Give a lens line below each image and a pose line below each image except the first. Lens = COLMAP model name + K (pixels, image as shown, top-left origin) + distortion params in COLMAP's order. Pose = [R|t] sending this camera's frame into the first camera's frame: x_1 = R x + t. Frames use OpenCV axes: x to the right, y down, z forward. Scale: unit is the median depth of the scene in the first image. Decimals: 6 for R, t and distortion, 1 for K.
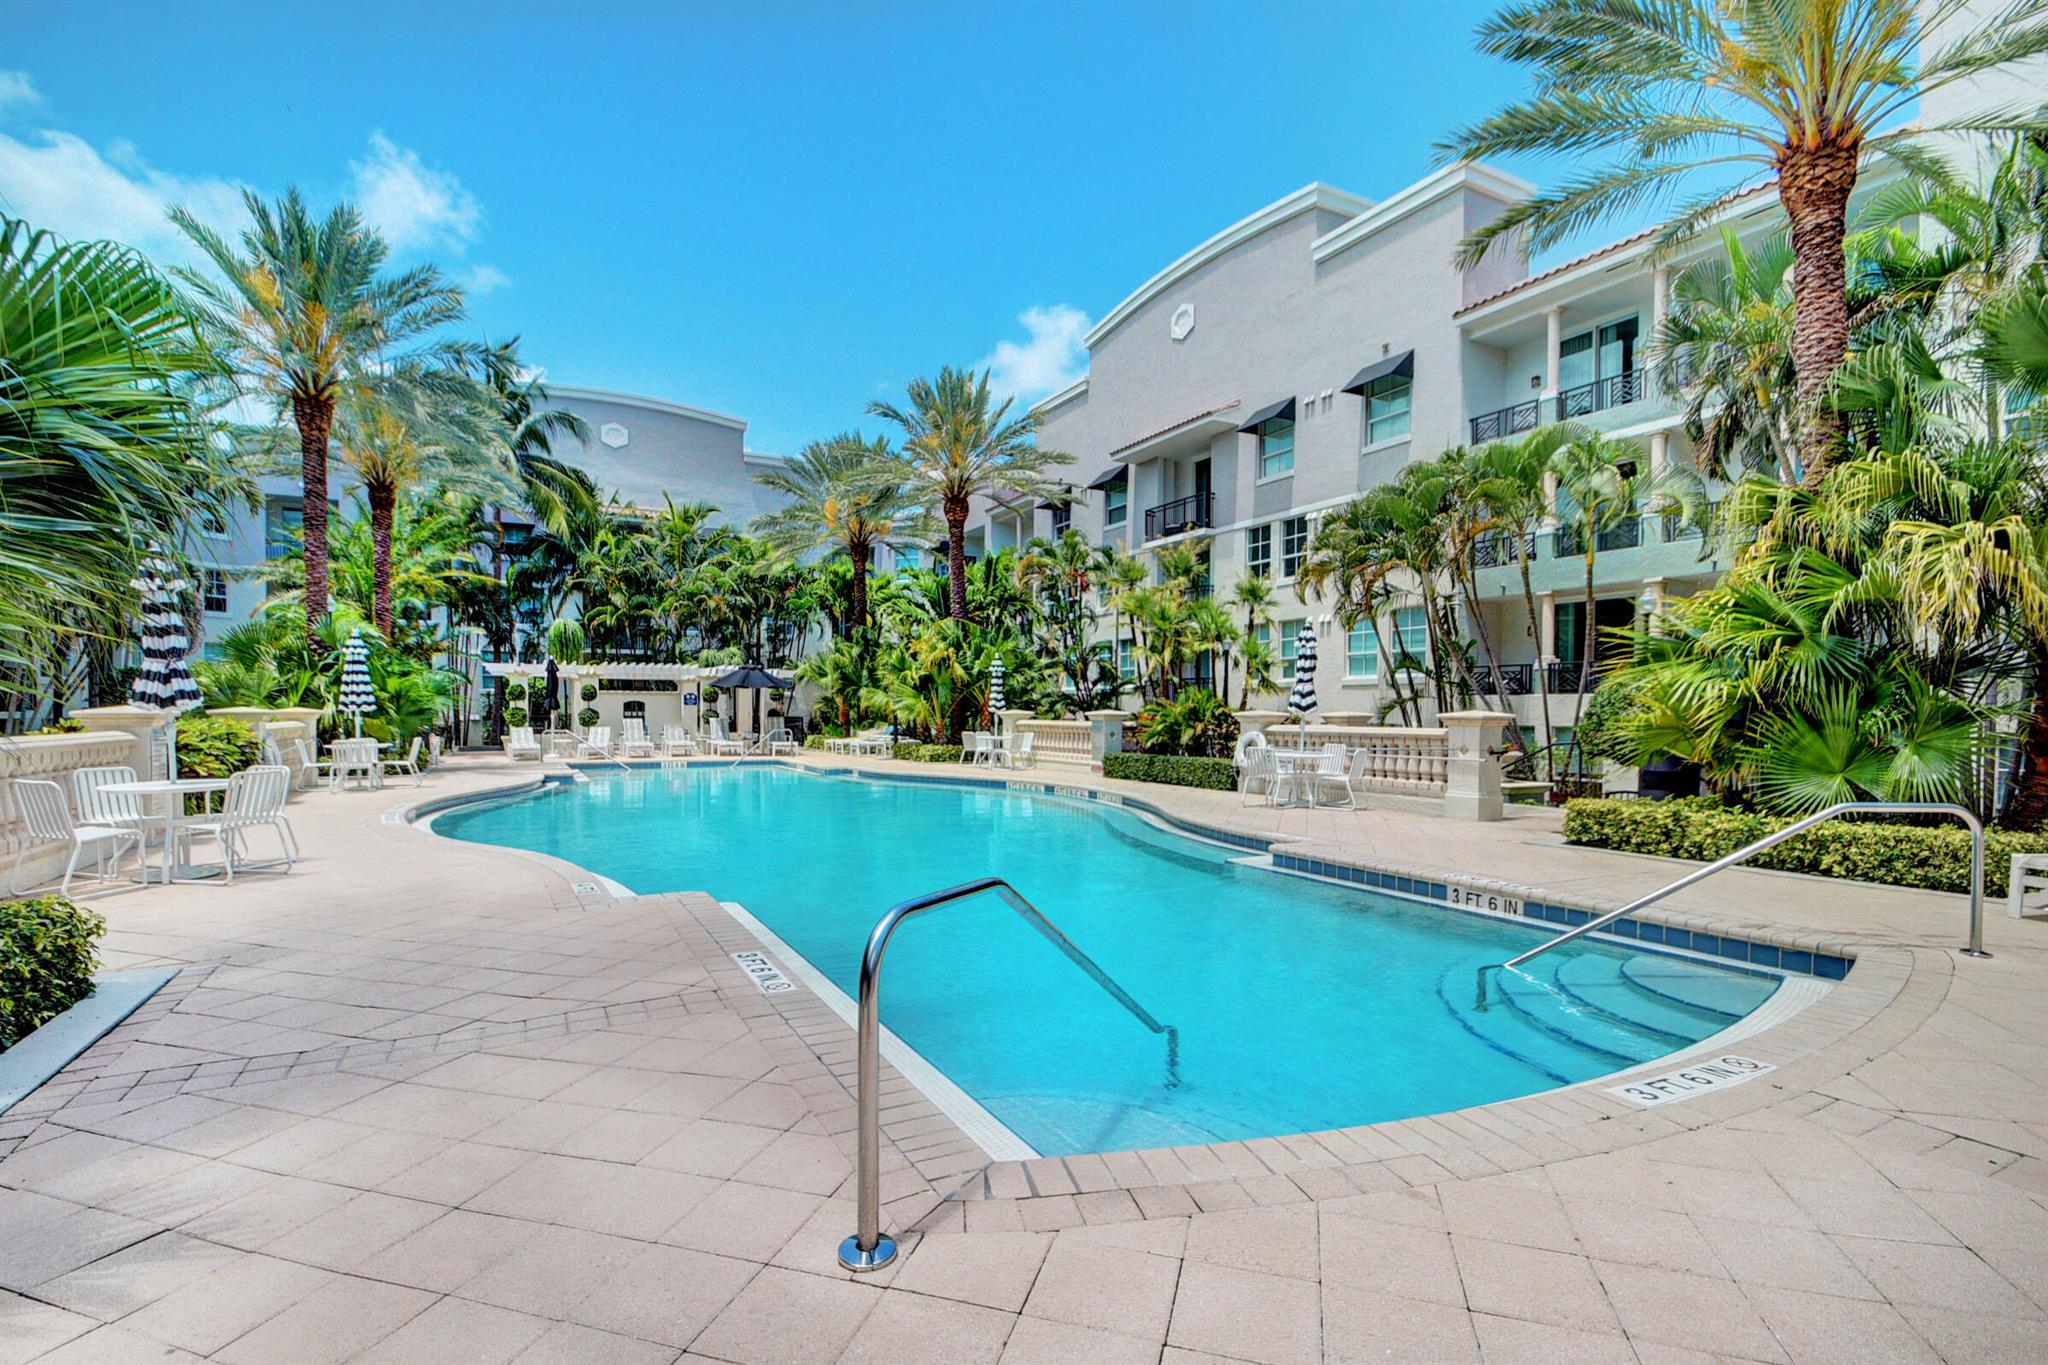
lens RADIAL K [[954.9, 0, 1024.0], [0, 954.9, 682.5], [0, 0, 1]] dist [-0.002304, -0.000342]
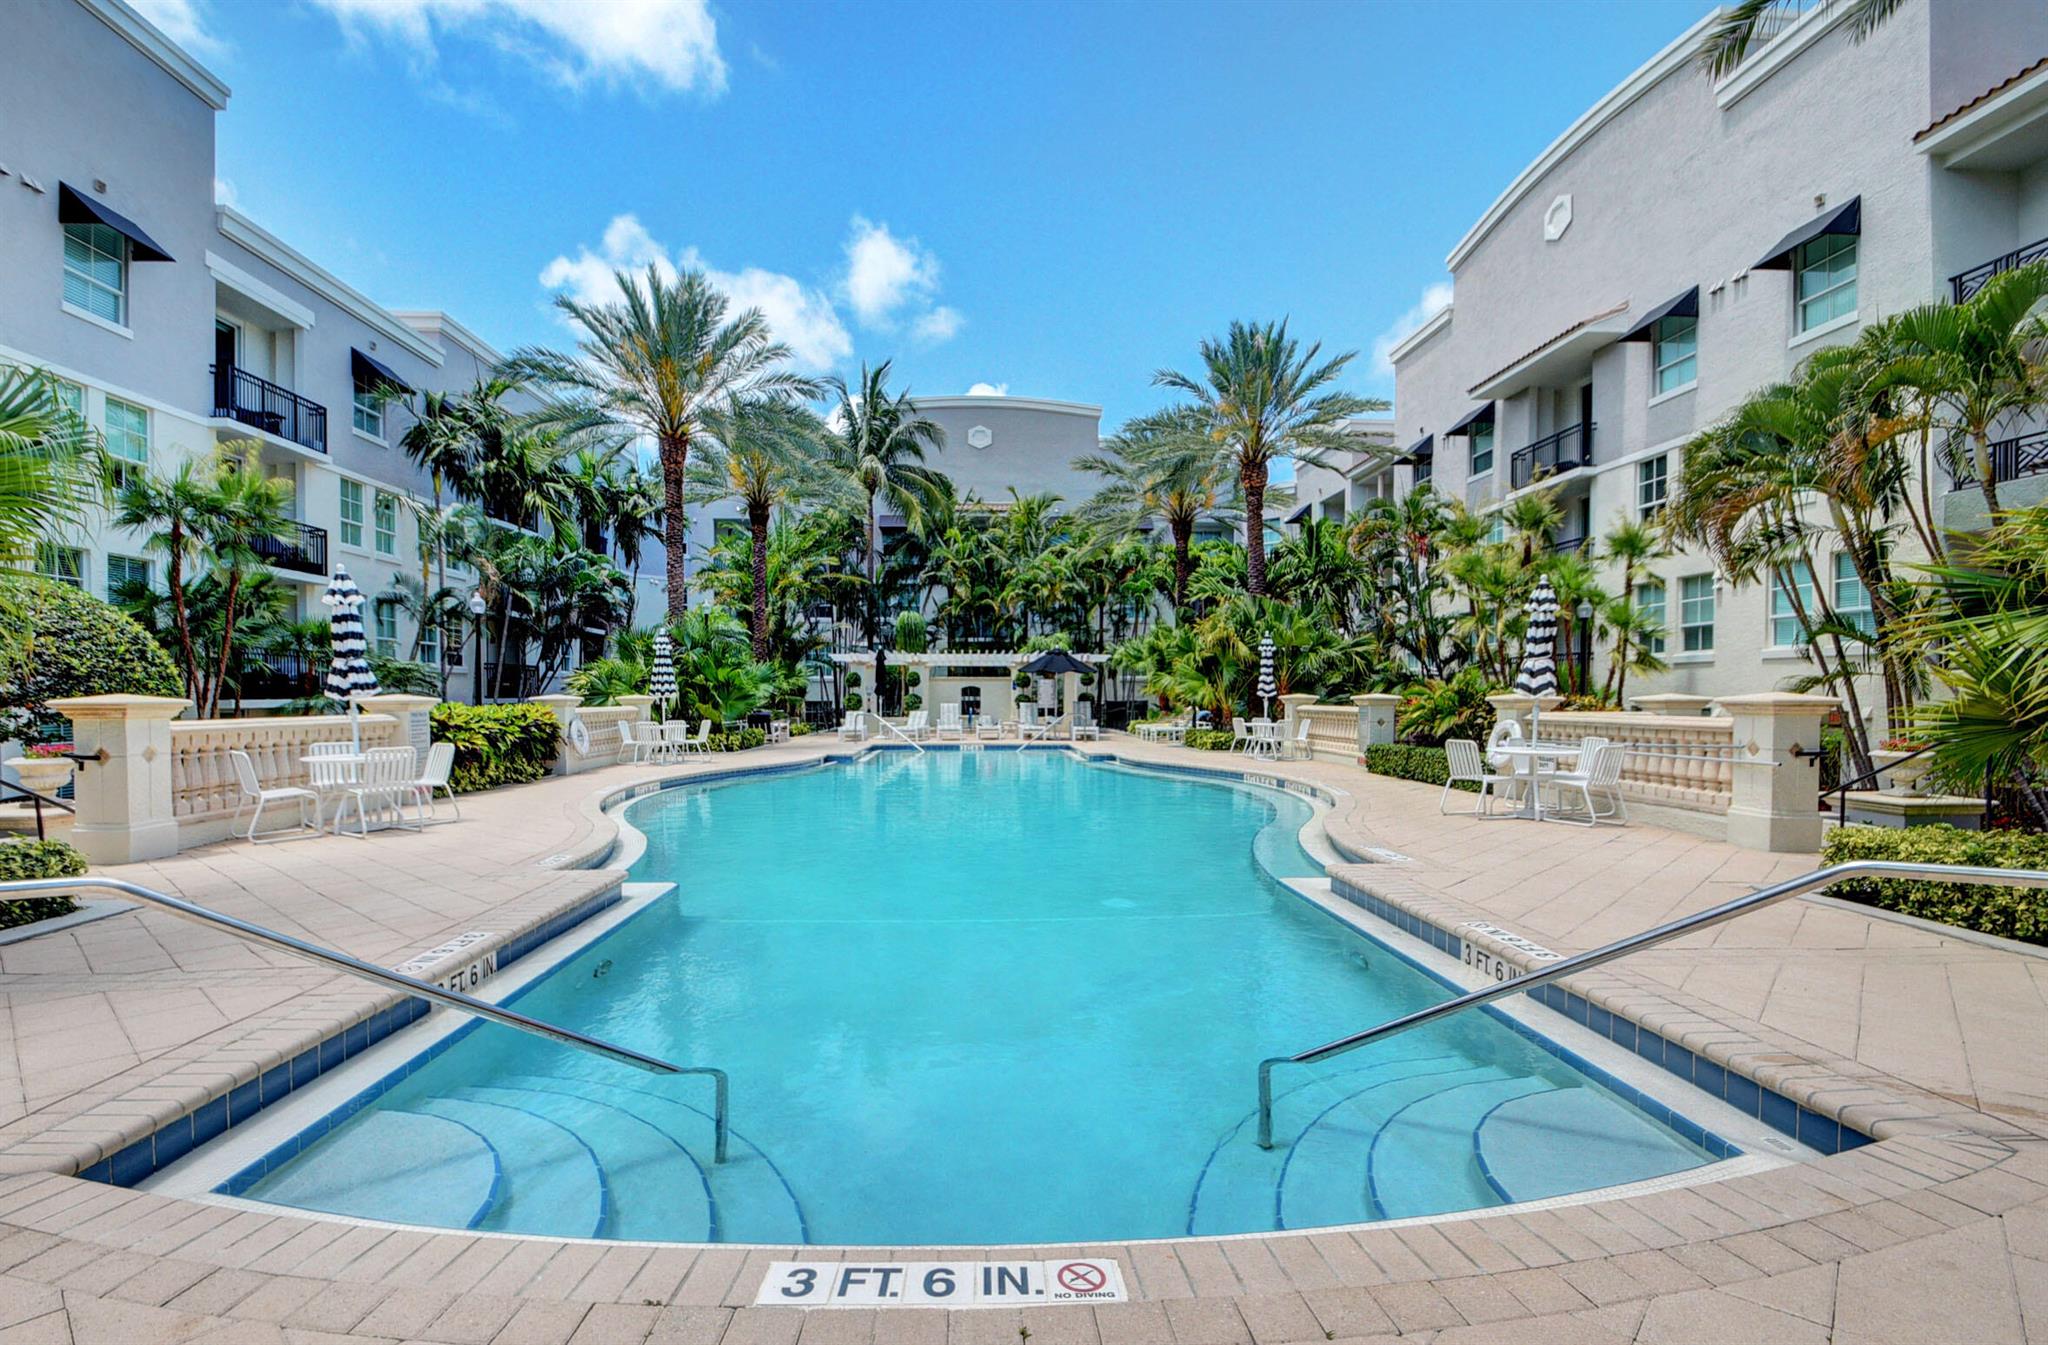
lens RADIAL K [[974.4, 0, 1024.0], [0, 974.4, 672.5], [0, 0, 1]] dist [0.011778, -0.020668]
pose [[0.903285, -0.013831, -0.428818, 0.122920], [0.016899, 0.999852, 0.003348, 0.001320], [0.428708, -0.010271, 0.903384, 0.052699]]
